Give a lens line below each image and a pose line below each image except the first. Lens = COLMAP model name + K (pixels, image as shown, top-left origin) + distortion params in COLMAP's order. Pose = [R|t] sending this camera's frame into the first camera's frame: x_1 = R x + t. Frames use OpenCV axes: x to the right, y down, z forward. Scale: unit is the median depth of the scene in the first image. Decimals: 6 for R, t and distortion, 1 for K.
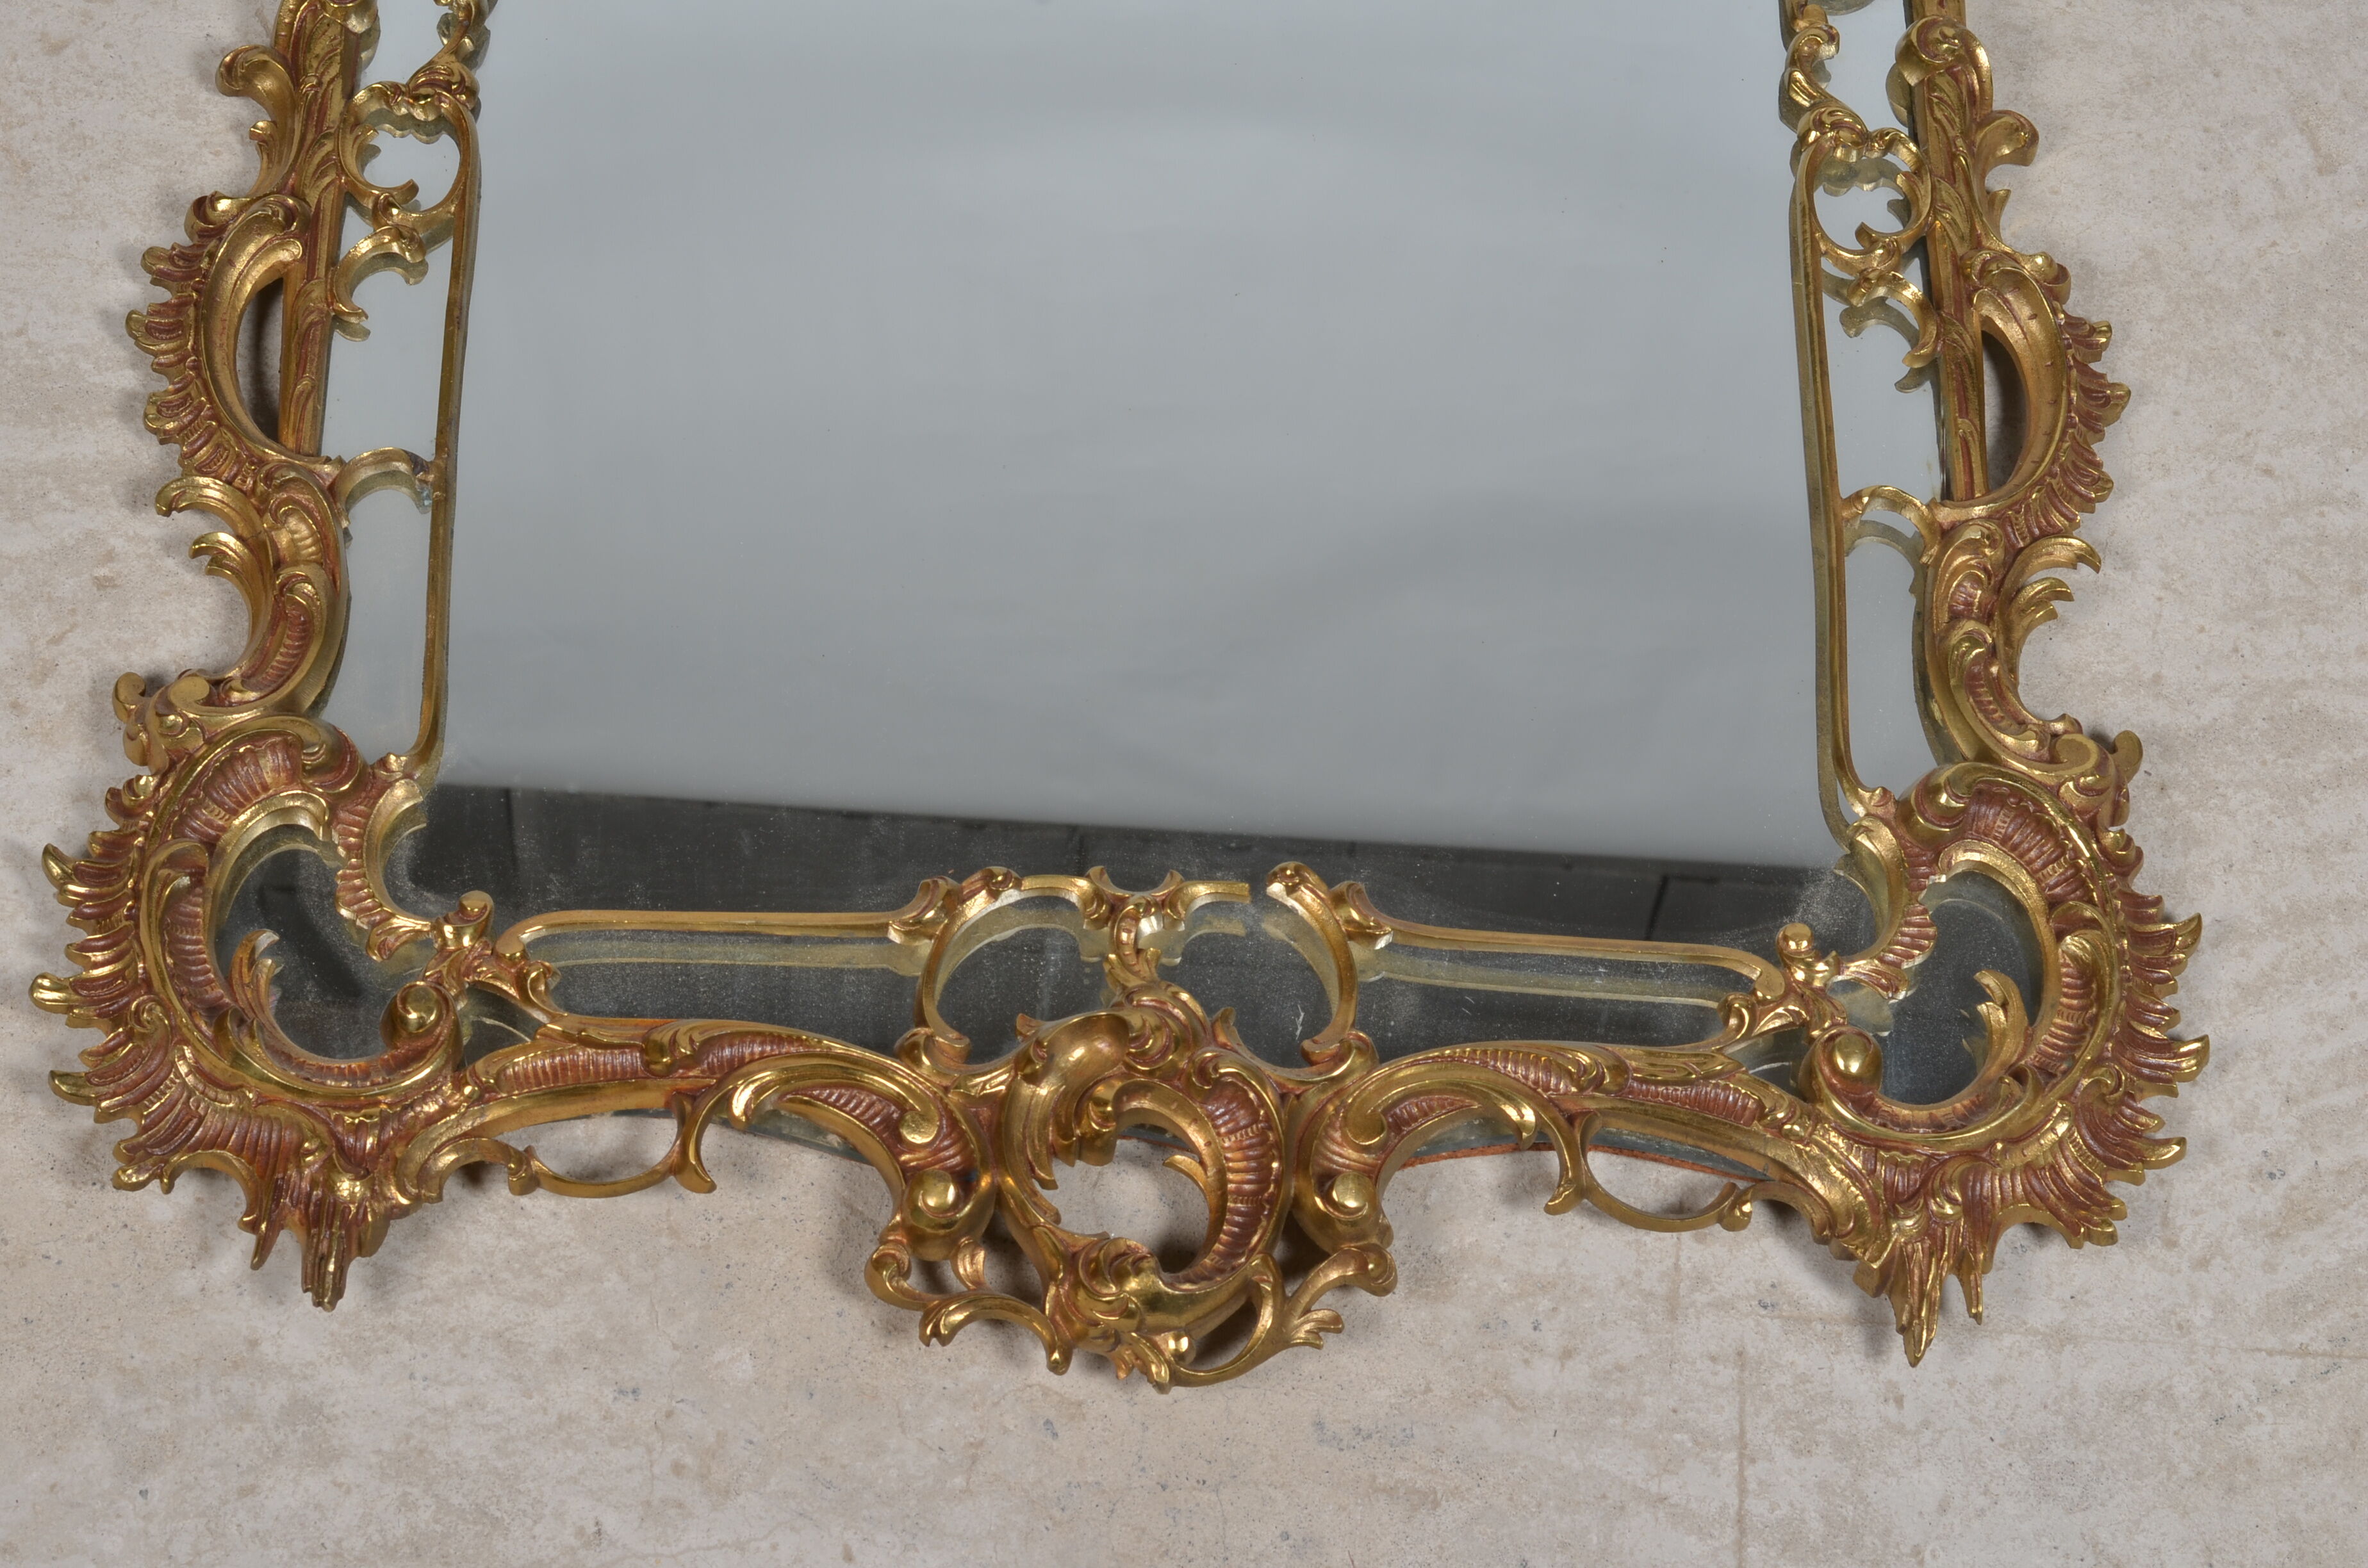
lens RADIAL K [[5304.8, 0, 1184.0], [0, 5304.8, 784.0], [0, 0, 1]] dist [-0.122028, 0.133090]
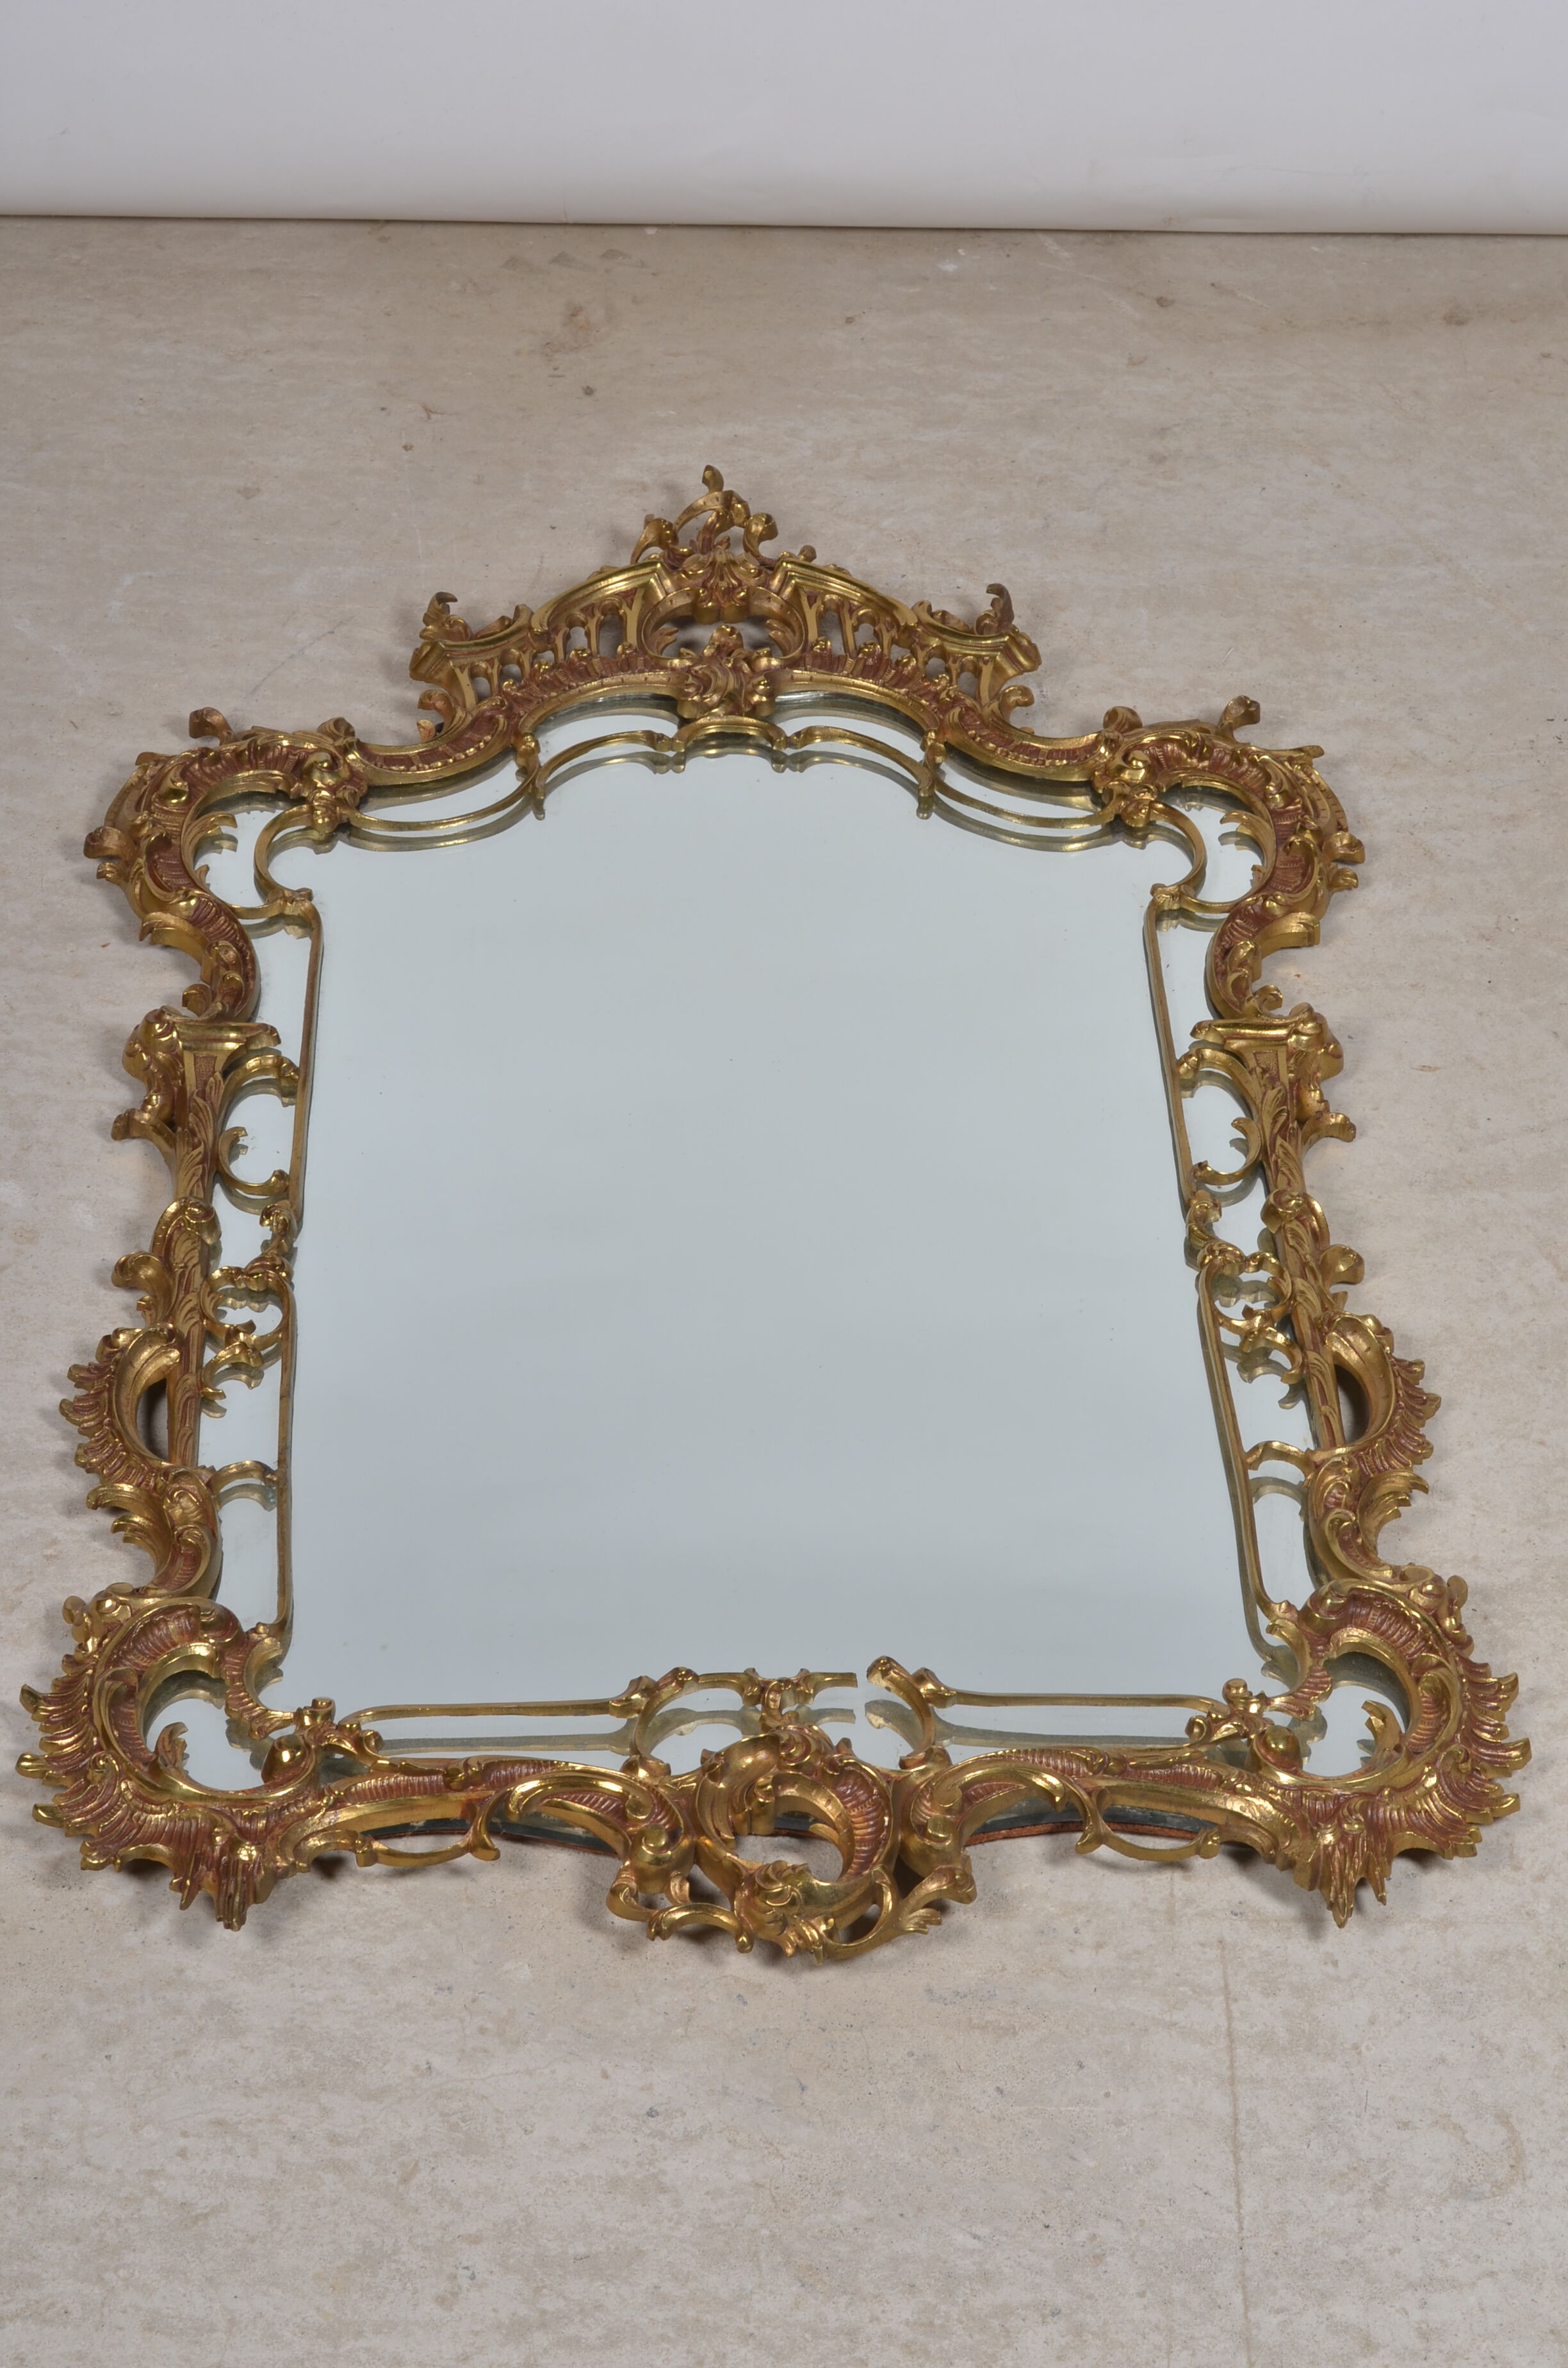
lens RADIAL K [[5304.8, 0, 783.9], [0, 5304.8, 1240.2], [0, 0, 1]] dist [-0.122028, 0.133090]
pose [[0.998182, -0.055005, 0.024649, -0.037275], [0.060265, 0.918310, -0.391248, 0.486427], [-0.001115, 0.392022, 0.919955, -0.386148]]
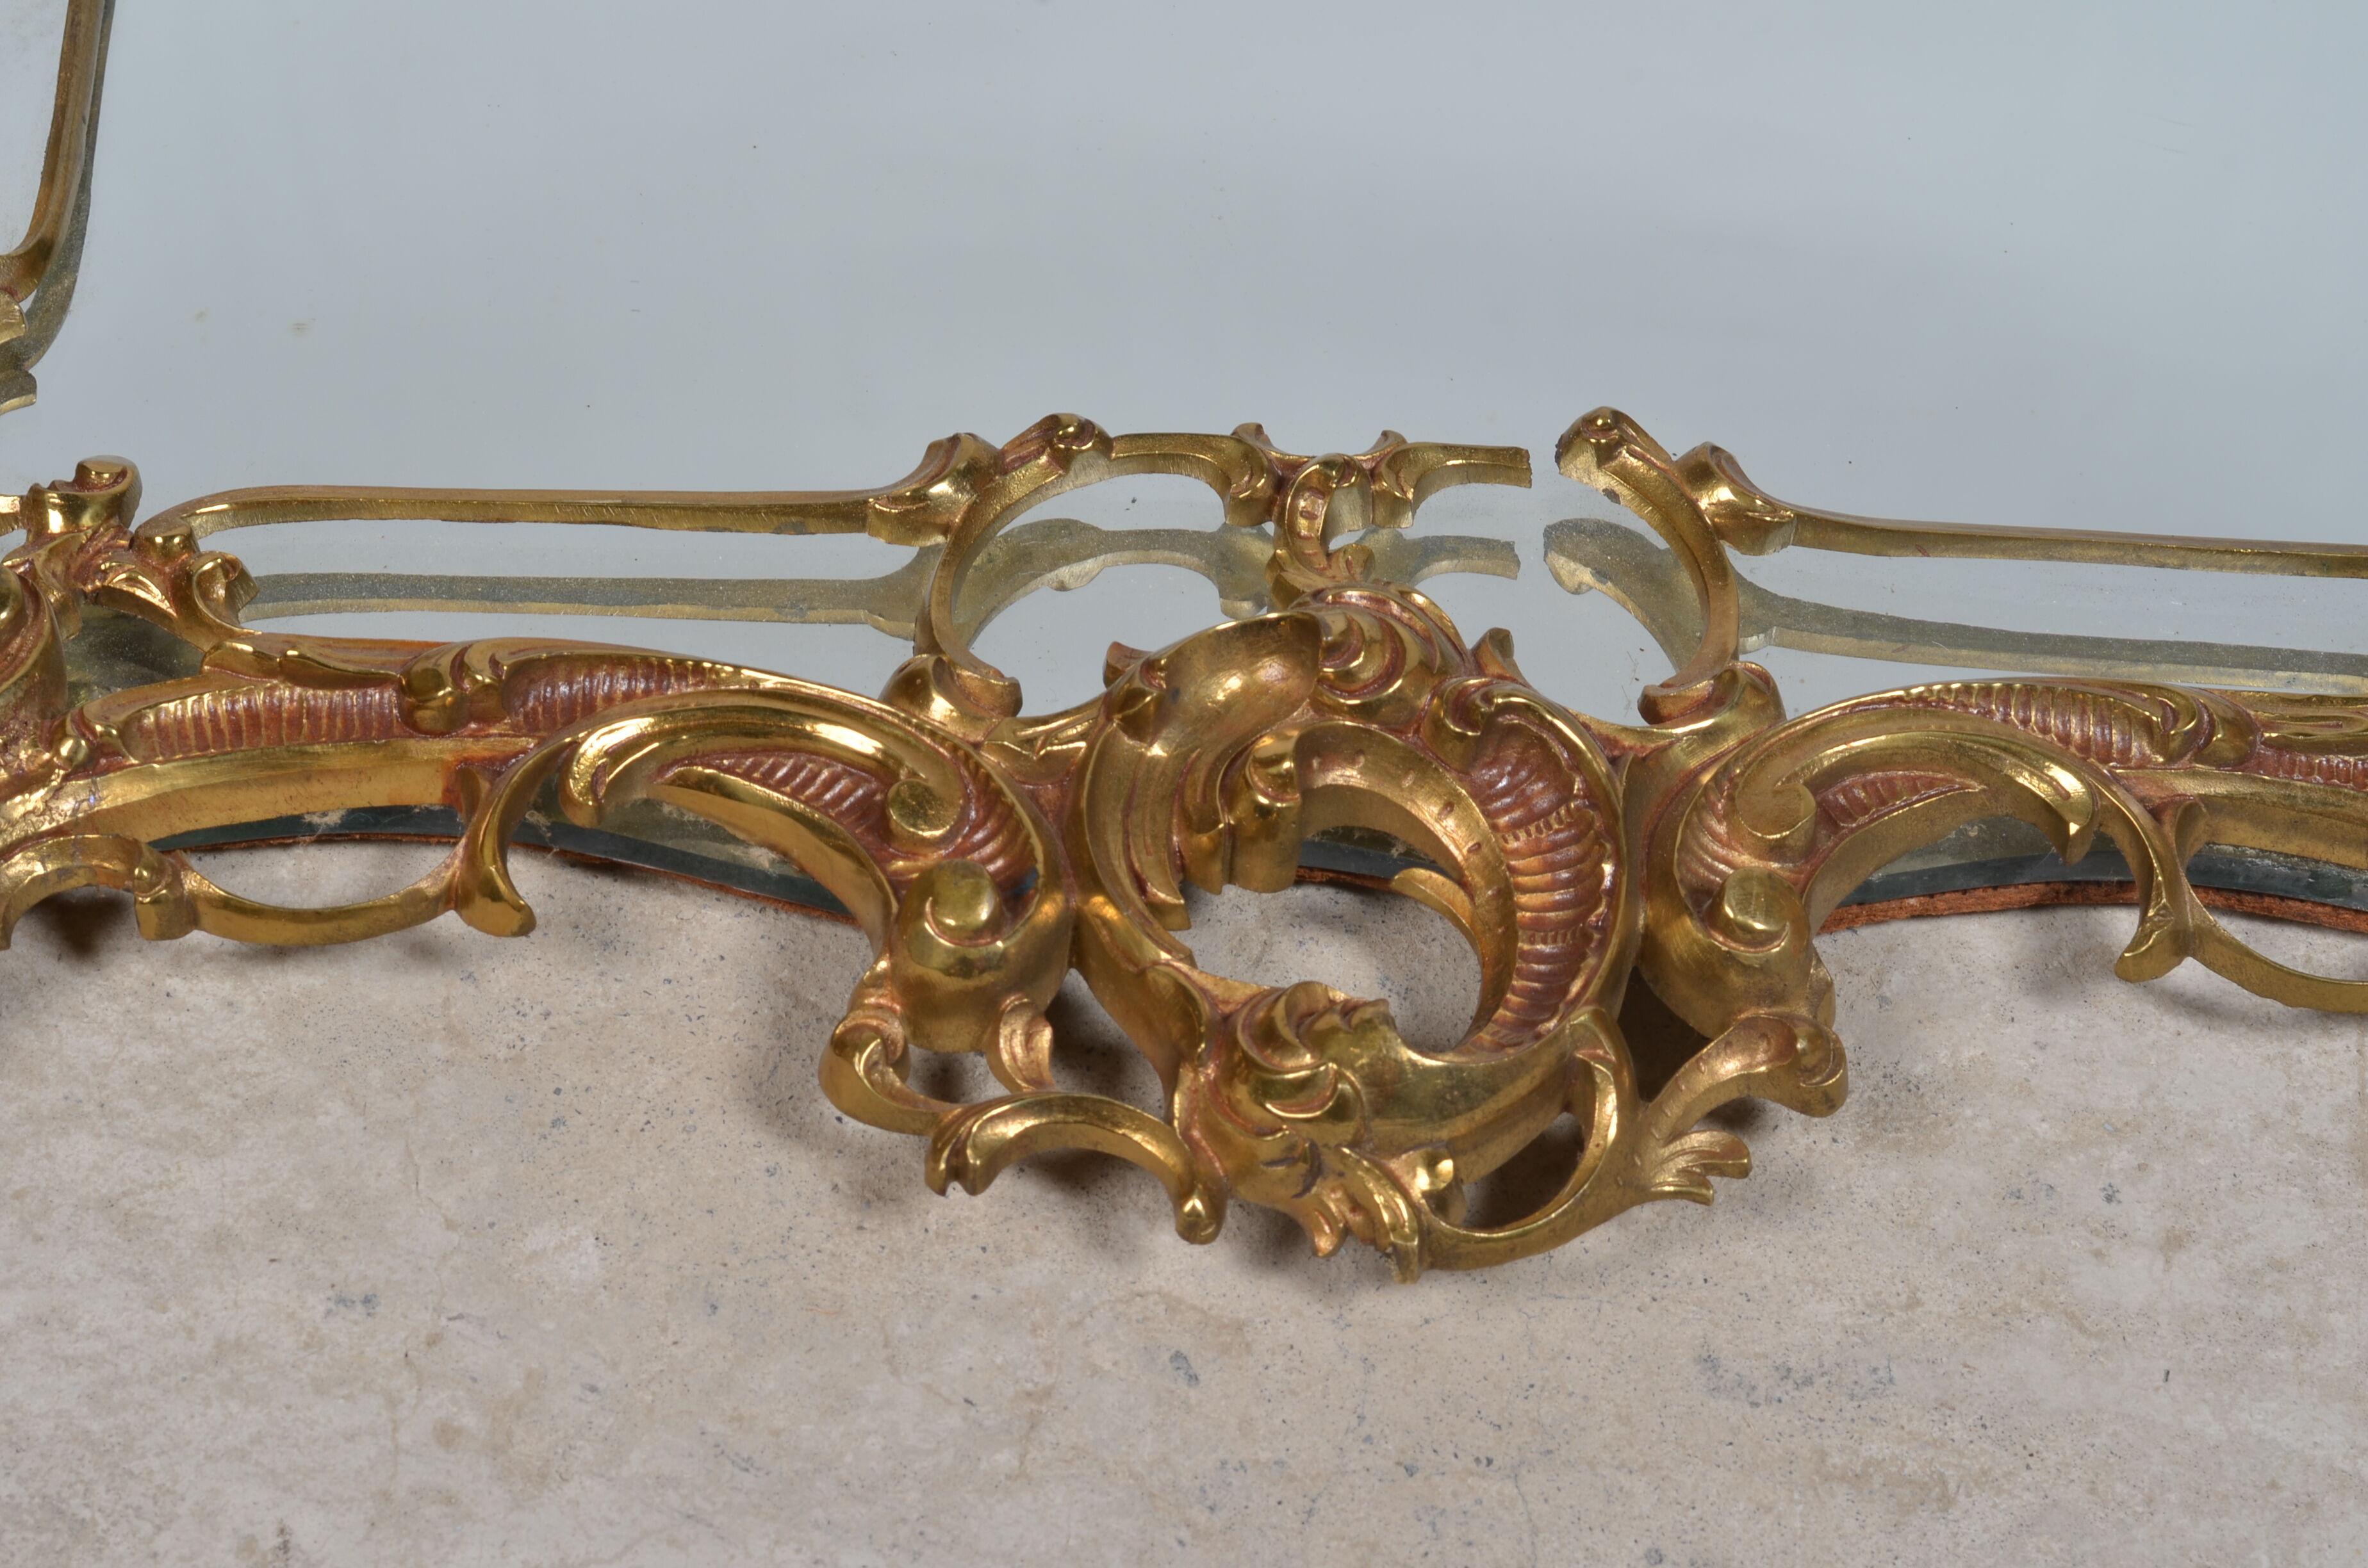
lens RADIAL K [[5452.4, 0, 1184.0], [0, 5452.4, 784.0], [0, 0, 1]] dist [-0.143865, 0.187754]
pose [[0.999909, -0.013484, -0.000236, -0.024014], [0.013064, 0.972816, -0.231209, 0.185932], [0.003347, 0.231185, 0.972904, 0.472864]]
